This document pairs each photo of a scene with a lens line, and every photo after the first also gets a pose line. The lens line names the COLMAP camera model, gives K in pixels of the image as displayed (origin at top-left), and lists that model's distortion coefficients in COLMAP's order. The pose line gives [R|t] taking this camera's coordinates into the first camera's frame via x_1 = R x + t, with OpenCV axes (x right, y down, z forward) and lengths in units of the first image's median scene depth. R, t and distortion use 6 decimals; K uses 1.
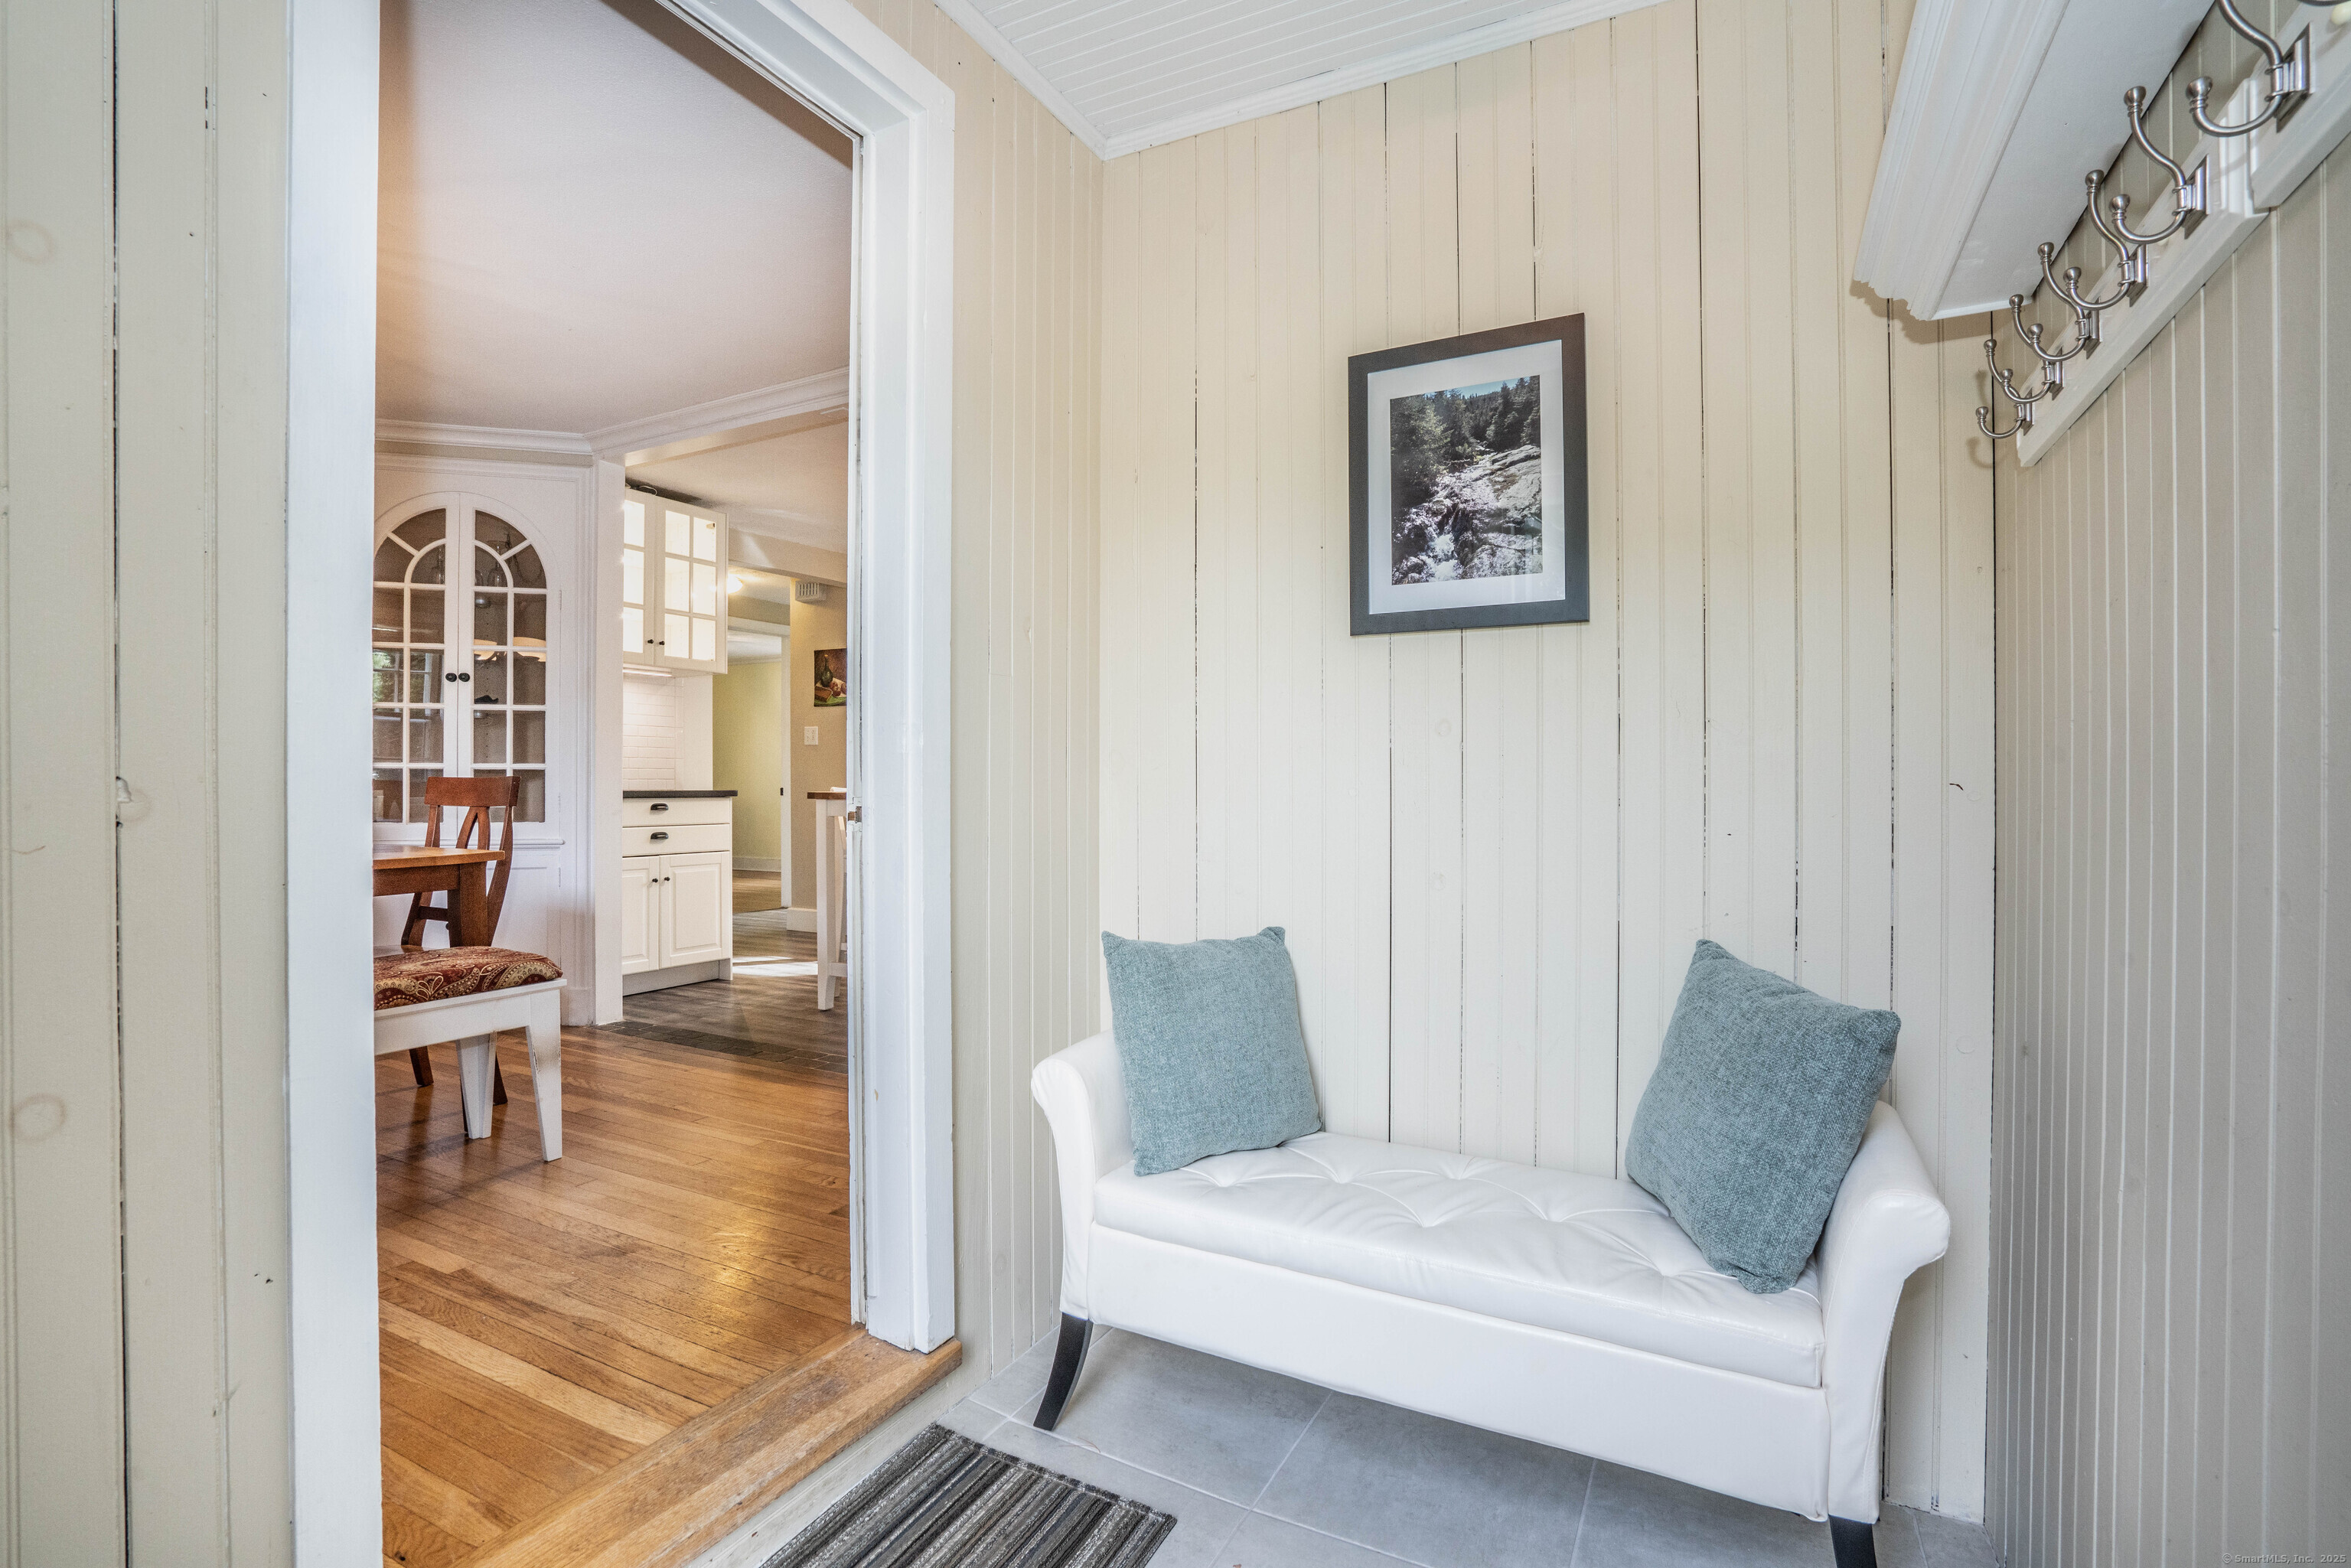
lens RADIAL K [[1084.7, 0, 1168.4], [0, 1084.7, 779.2], [0, 0, 1]] dist [-0.002172, -0.000079]
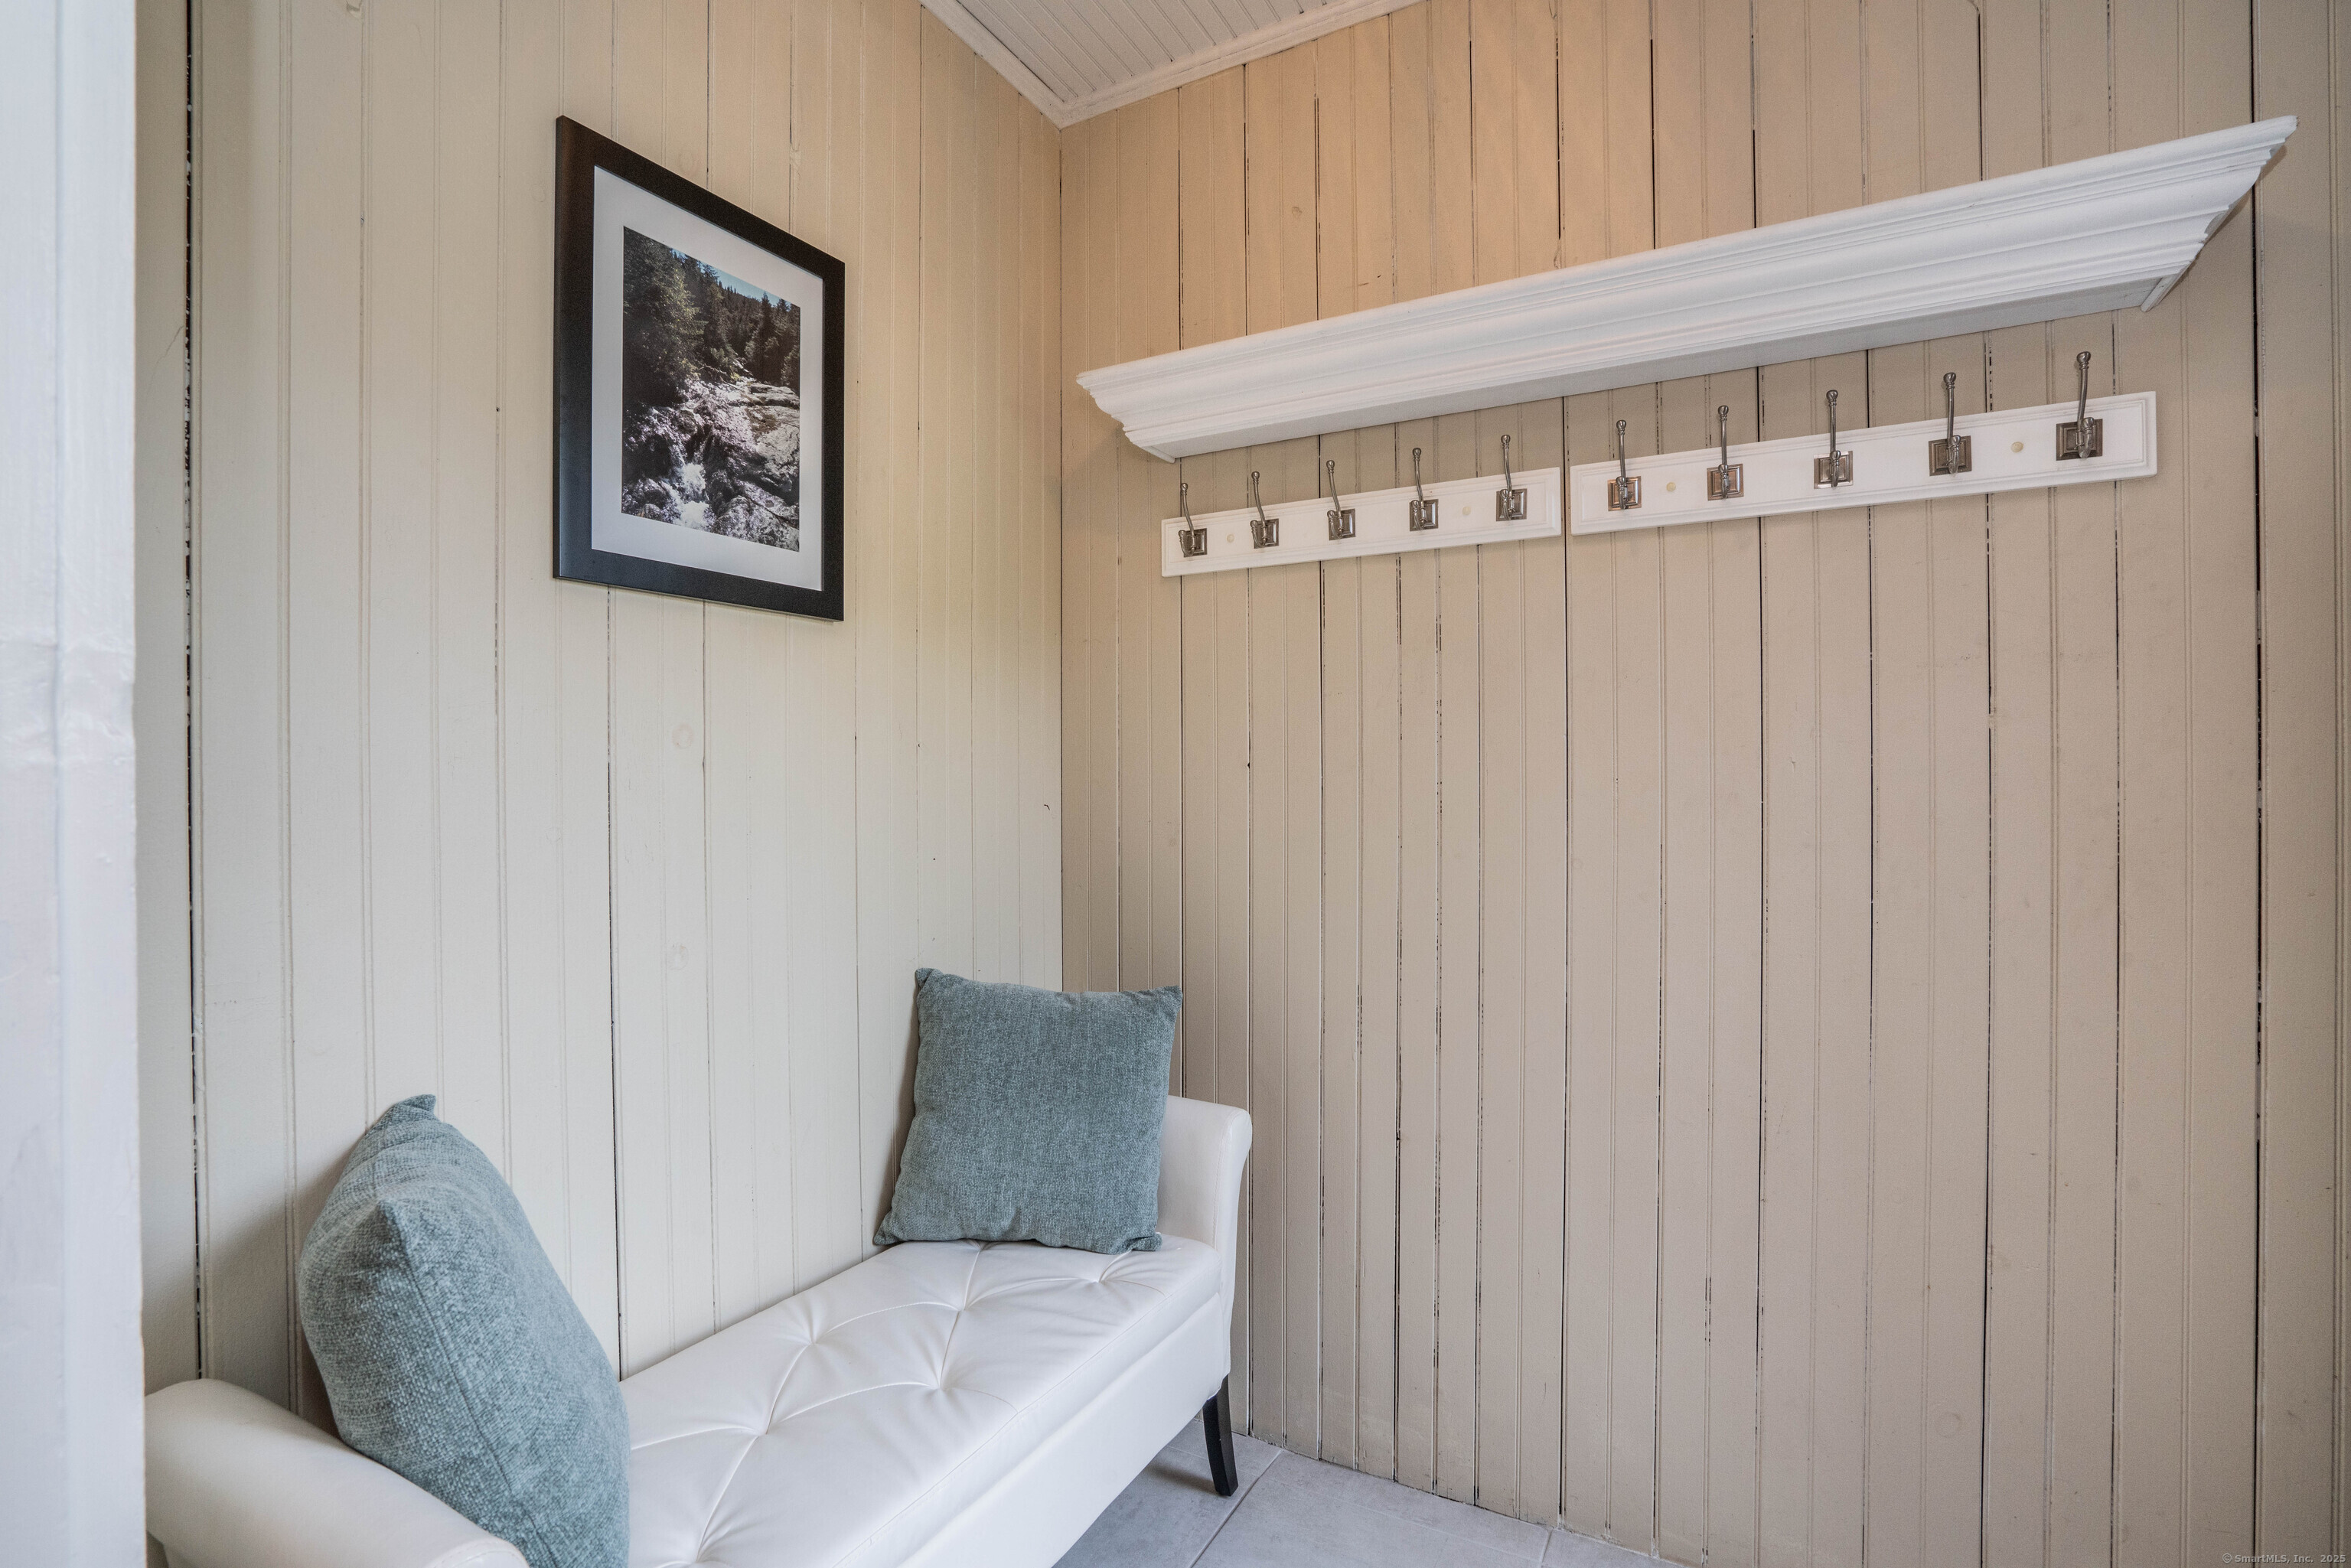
lens RADIAL K [[1084.7, 0, 1182.4], [0, 1084.7, 787.9], [0, 0, 1]] dist [-0.002172, -0.000079]
pose [[0.075976, -0.003170, 0.997105, -0.429954], [0.007553, 0.999968, 0.002603, -0.013245], [-0.997081, 0.007334, 0.075998, 0.634777]]
